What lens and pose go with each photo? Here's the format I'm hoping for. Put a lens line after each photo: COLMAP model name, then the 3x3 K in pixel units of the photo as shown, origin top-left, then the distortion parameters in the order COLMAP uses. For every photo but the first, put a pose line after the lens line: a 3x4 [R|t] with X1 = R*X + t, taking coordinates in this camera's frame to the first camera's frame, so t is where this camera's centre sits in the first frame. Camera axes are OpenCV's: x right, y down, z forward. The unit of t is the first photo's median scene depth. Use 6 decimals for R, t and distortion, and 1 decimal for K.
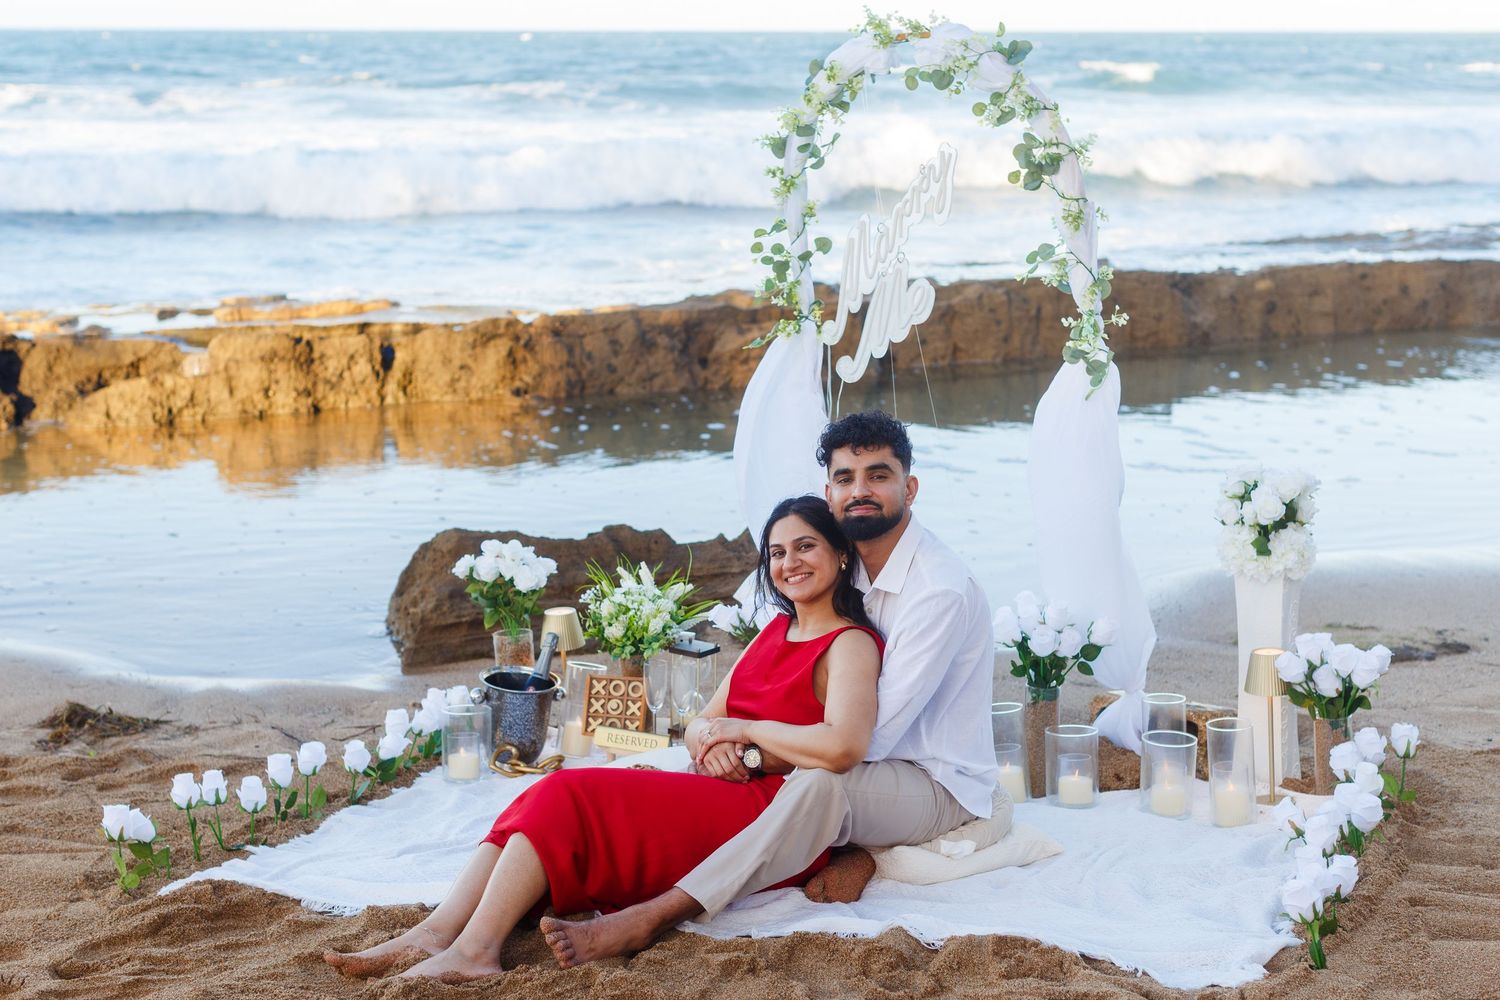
lens RADIAL K [[2234.2, 0, 759.3], [0, 2234.2, 510.2], [0, 0, 1]] dist [0.047846, 0.000000]
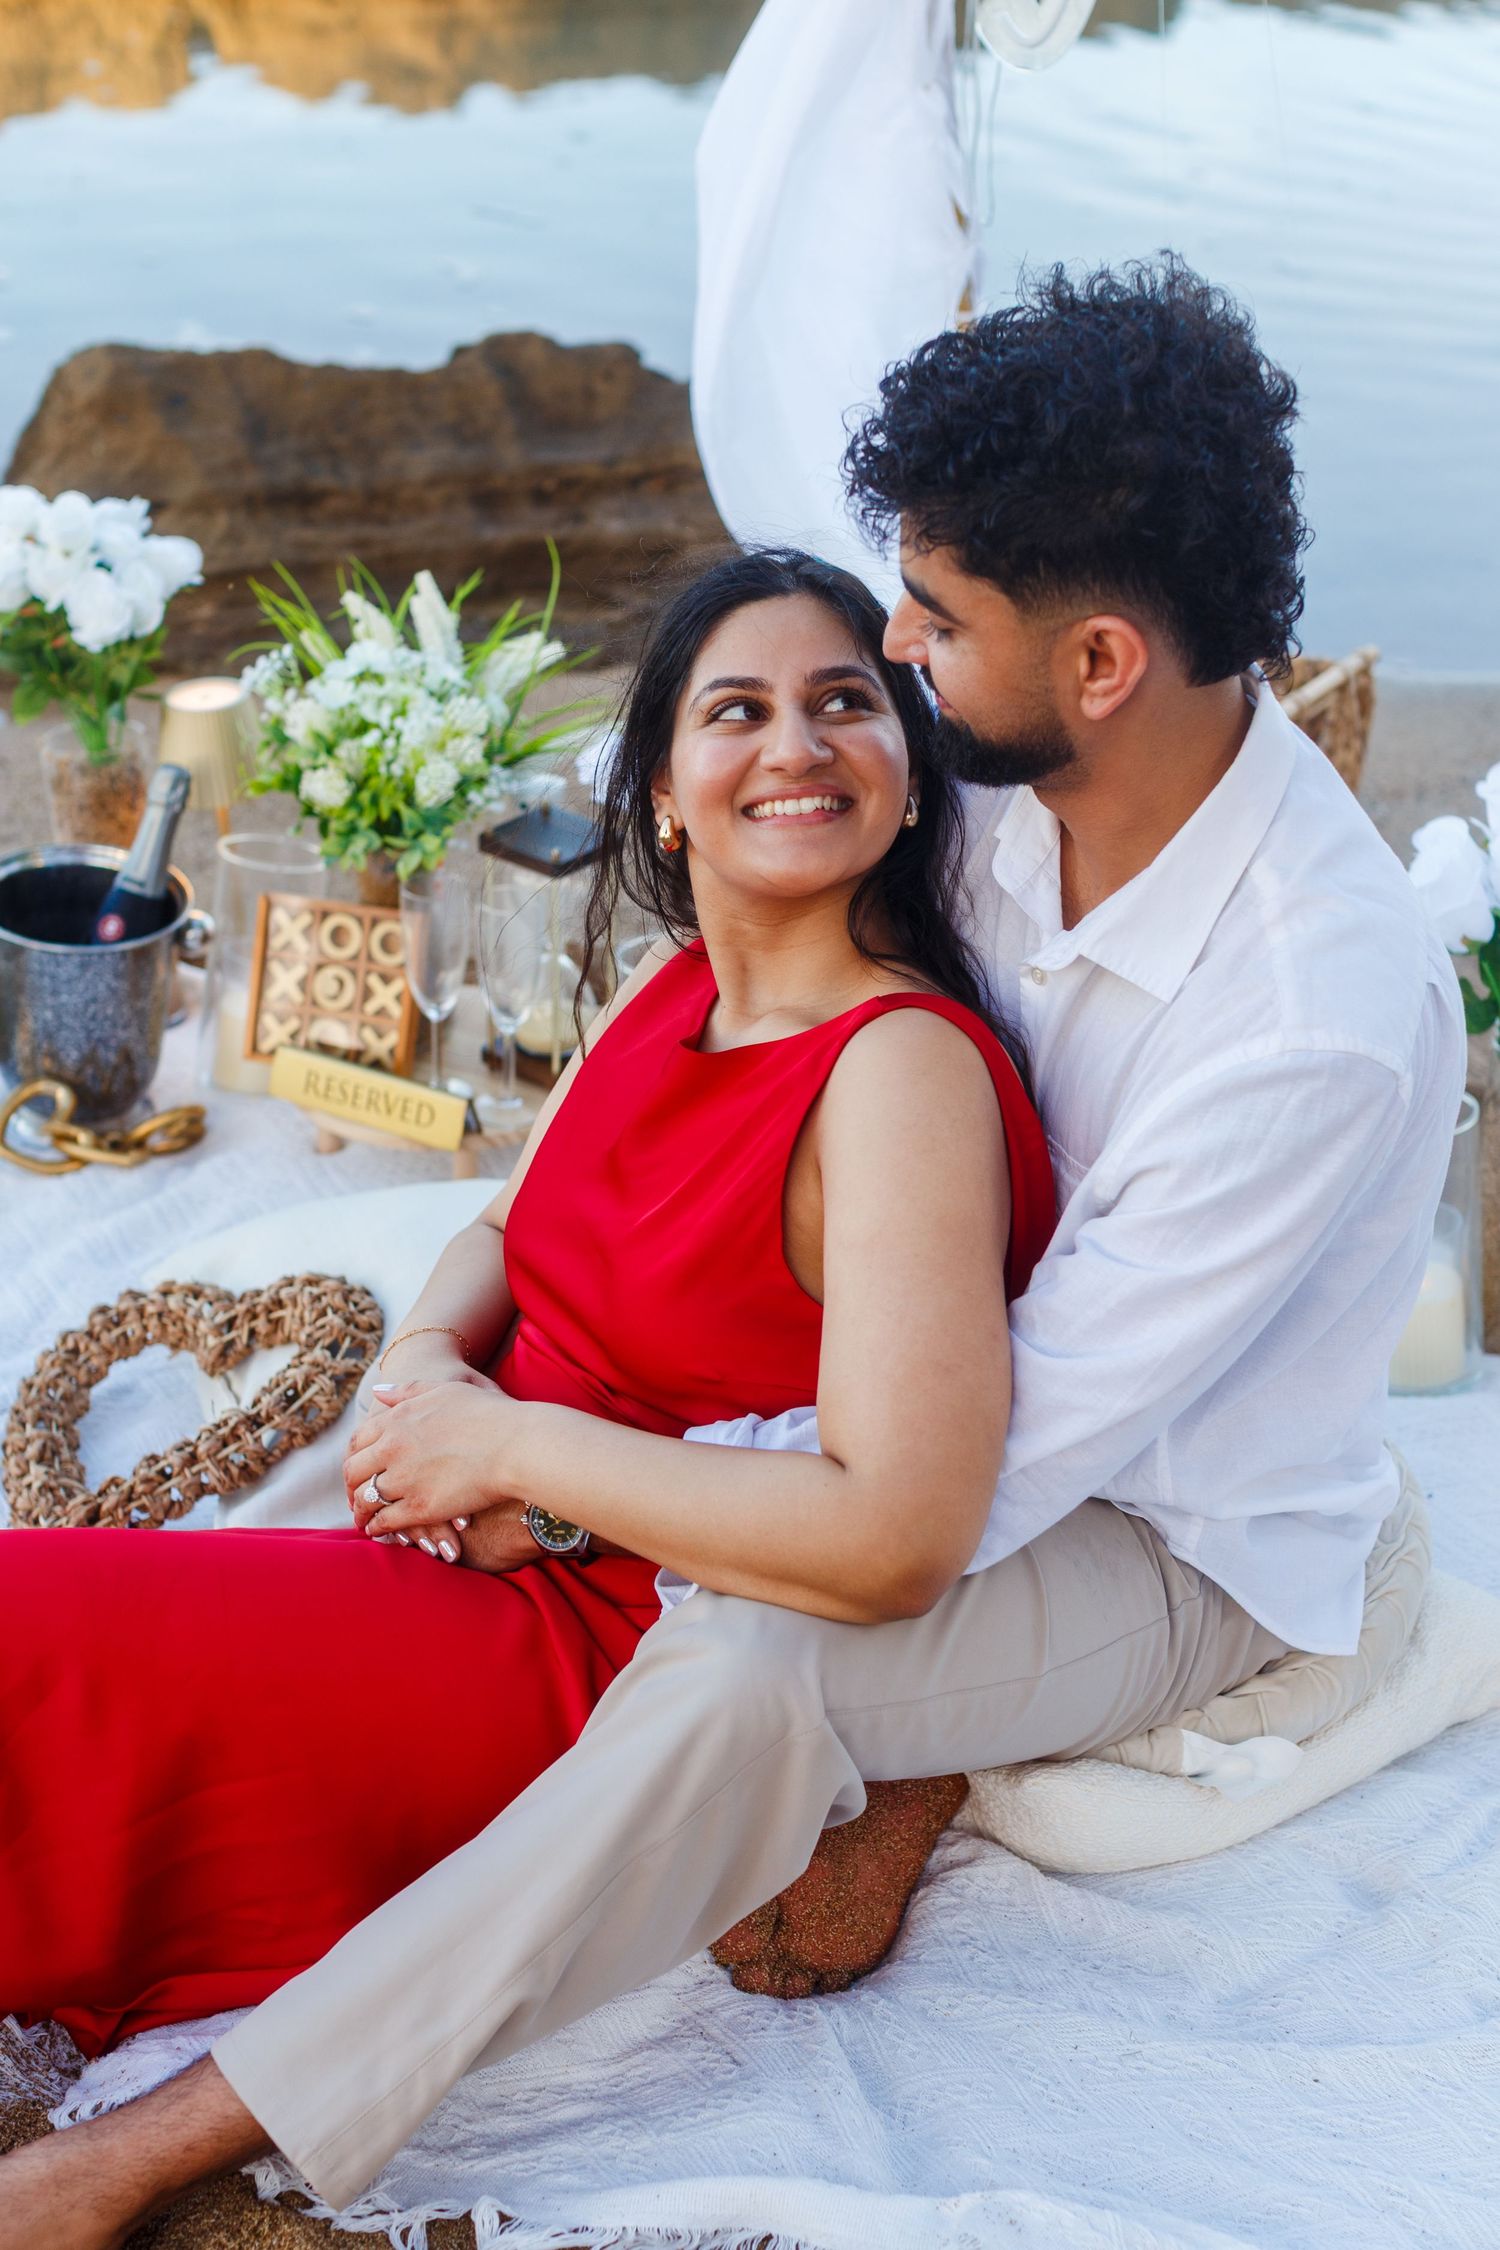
lens RADIAL K [[3351.3, 0, 643.2], [0, 3351.3, 1254.9], [0, 0, 1]] dist [0.047846, 0.000000]
pose [[0.994274, 0.052176, -0.093255, 0.038734], [-0.018856, 0.944666, 0.327492, -0.050857], [0.105182, -0.323859, 0.940241, 0.478456]]
